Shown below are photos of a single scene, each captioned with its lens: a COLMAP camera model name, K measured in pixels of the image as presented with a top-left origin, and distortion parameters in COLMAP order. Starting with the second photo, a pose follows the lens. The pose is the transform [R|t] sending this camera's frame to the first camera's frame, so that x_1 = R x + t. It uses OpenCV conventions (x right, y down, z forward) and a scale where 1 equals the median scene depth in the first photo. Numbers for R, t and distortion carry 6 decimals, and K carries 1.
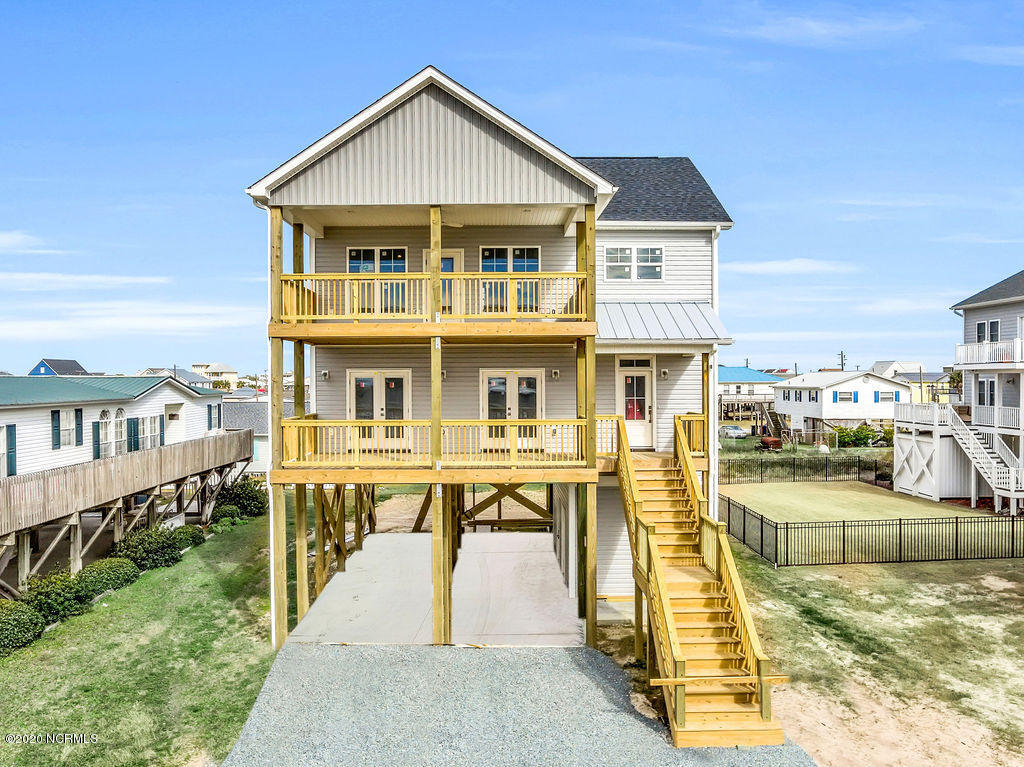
lens RADIAL K [[744.5, 0, 464.8], [0, 744.5, 384.5], [0, 0, 1]] dist [-0.003786, 0.001063]
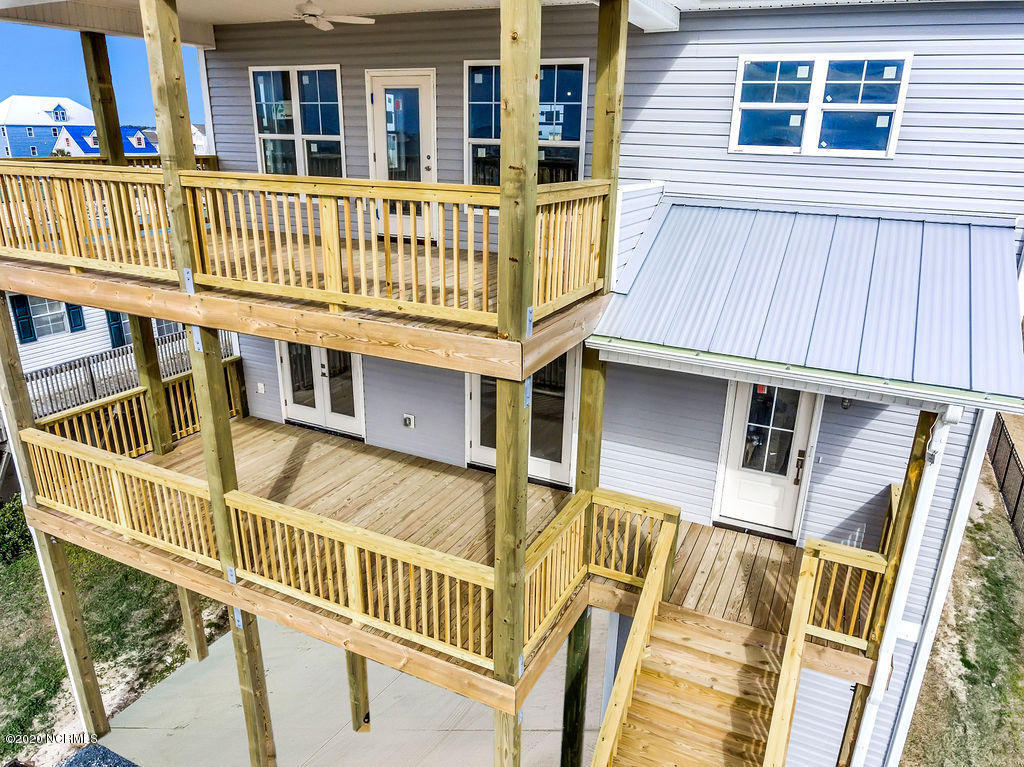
lens RADIAL K [[684.3, 0, 524.2], [0, 684.3, 386.2], [0, 0, 1]] dist [-0.025747, 0.018205]
pose [[0.917487, 0.156055, -0.365876, 0.239708], [-0.027724, 0.942677, 0.332552, -0.138025], [0.396799, -0.294968, 0.869220, 0.593208]]
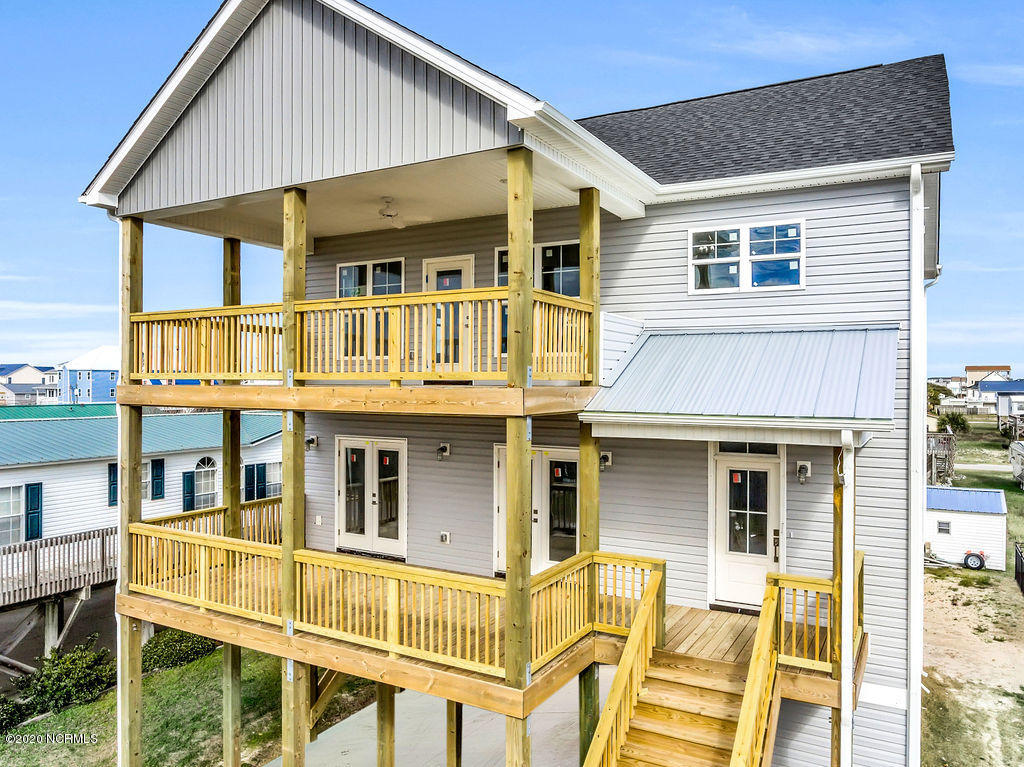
lens RADIAL K [[706.5, 0, 528.4], [0, 706.5, 384.1], [0, 0, 1]] dist [-0.026971, 0.022033]
pose [[0.892772, 0.007076, -0.450453, 0.315052], [-0.009648, 0.999948, -0.003415, -0.069541], [0.450405, 0.007394, 0.892794, 0.483971]]
